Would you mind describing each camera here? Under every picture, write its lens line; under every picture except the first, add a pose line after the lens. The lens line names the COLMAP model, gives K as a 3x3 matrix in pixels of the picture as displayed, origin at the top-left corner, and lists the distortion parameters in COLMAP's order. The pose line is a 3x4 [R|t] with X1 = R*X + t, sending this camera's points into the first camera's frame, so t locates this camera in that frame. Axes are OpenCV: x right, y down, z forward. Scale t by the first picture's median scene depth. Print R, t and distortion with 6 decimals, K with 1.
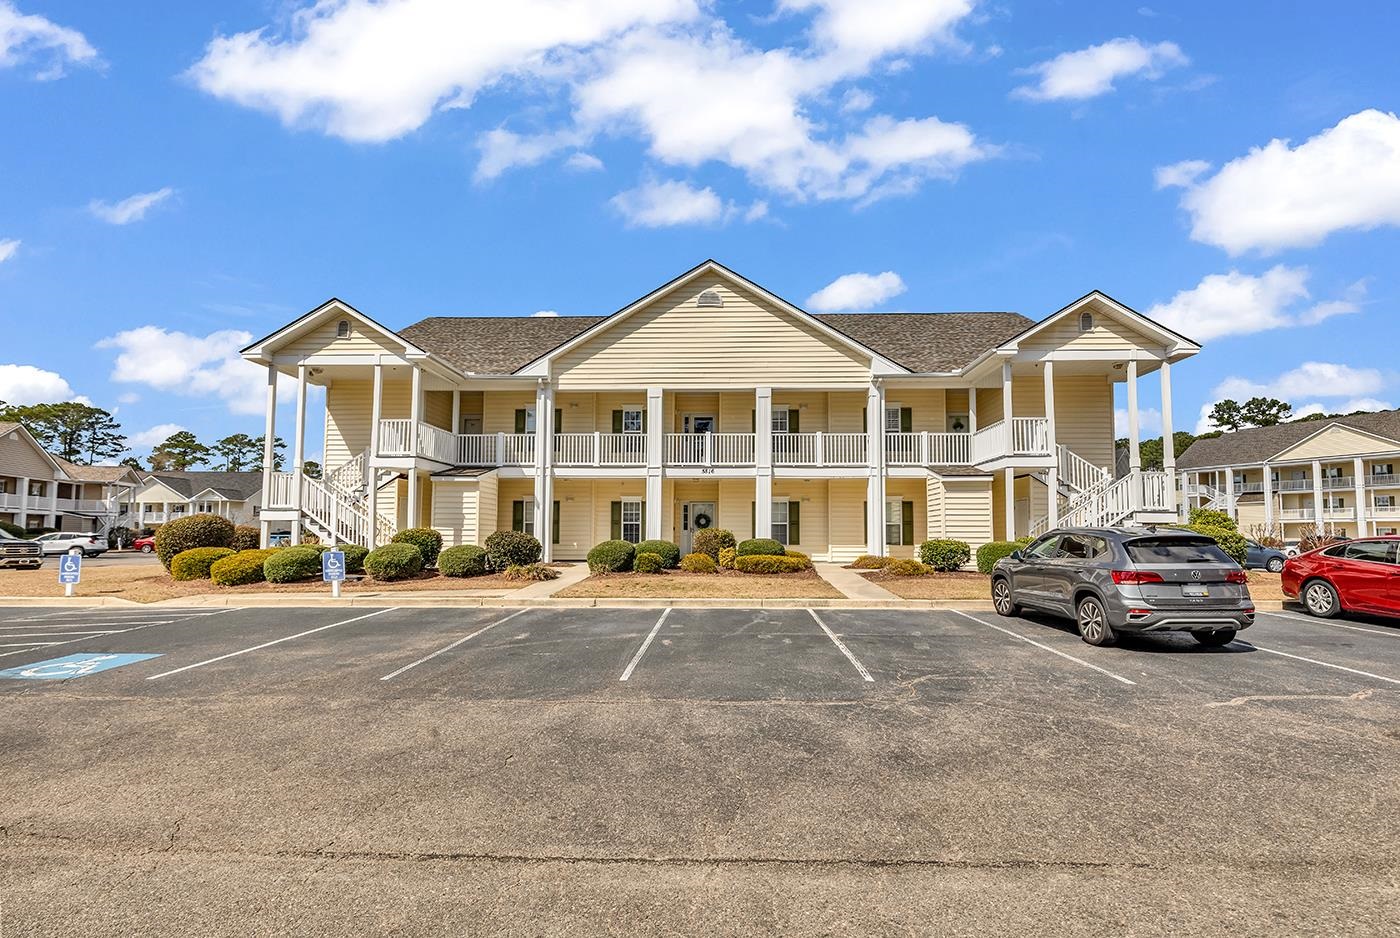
lens RADIAL K [[649.0, 0, 706.4], [0, 649.0, 450.7], [0, 0, 1]] dist [0.003881, -0.000026]
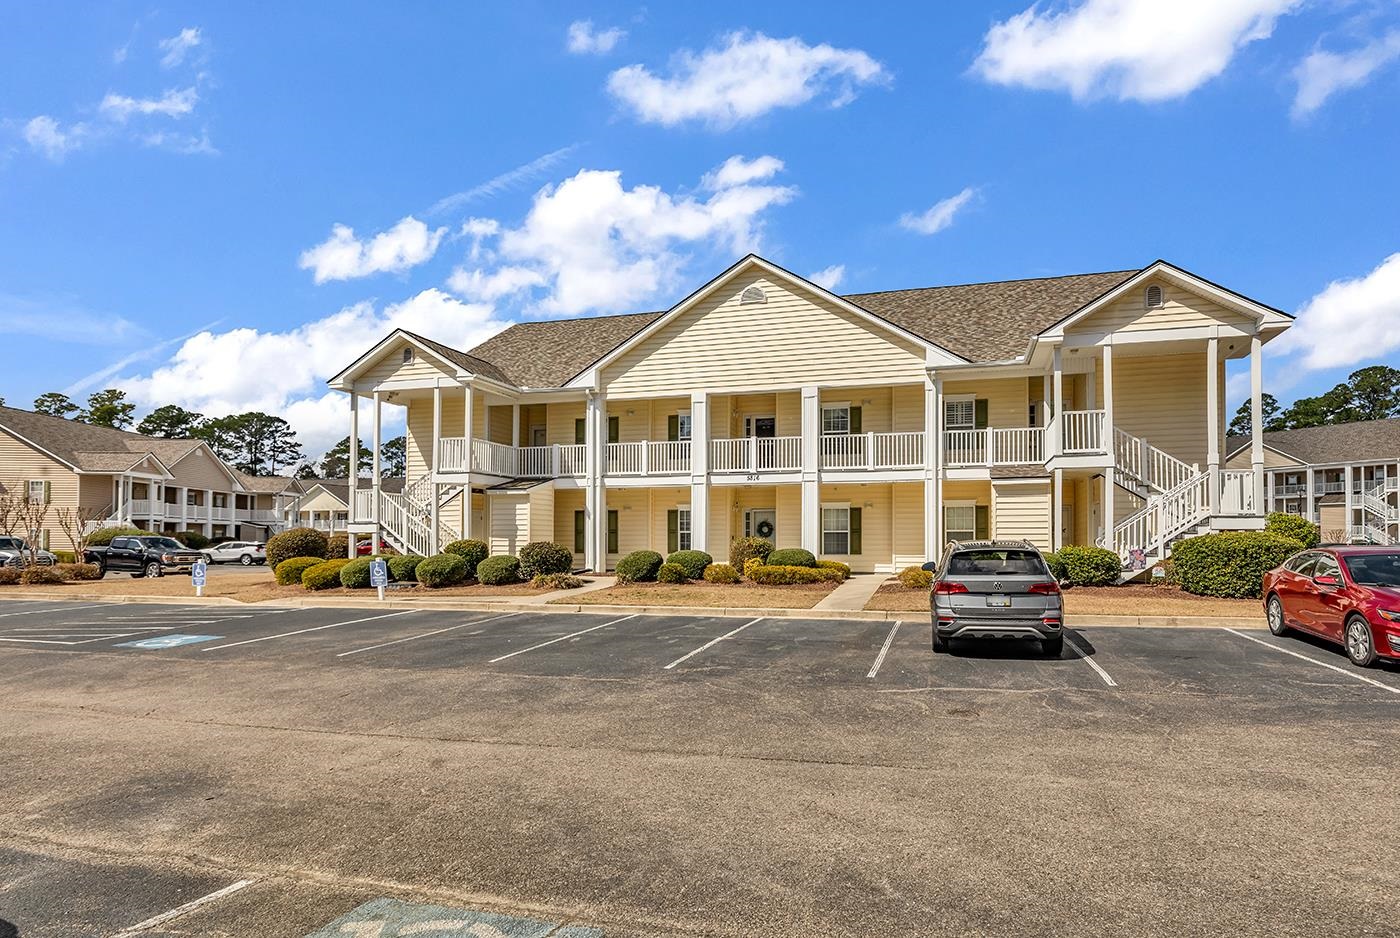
lens RADIAL K [[776.1, 0, 703.3], [0, 776.1, 458.3], [0, 0, 1]] dist [-0.002088, -0.000206]
pose [[0.968364, -0.030713, -0.247644, 0.220074], [0.036543, 0.999152, 0.018979, -0.022148], [0.246851, -0.027428, 0.968665, -0.126811]]
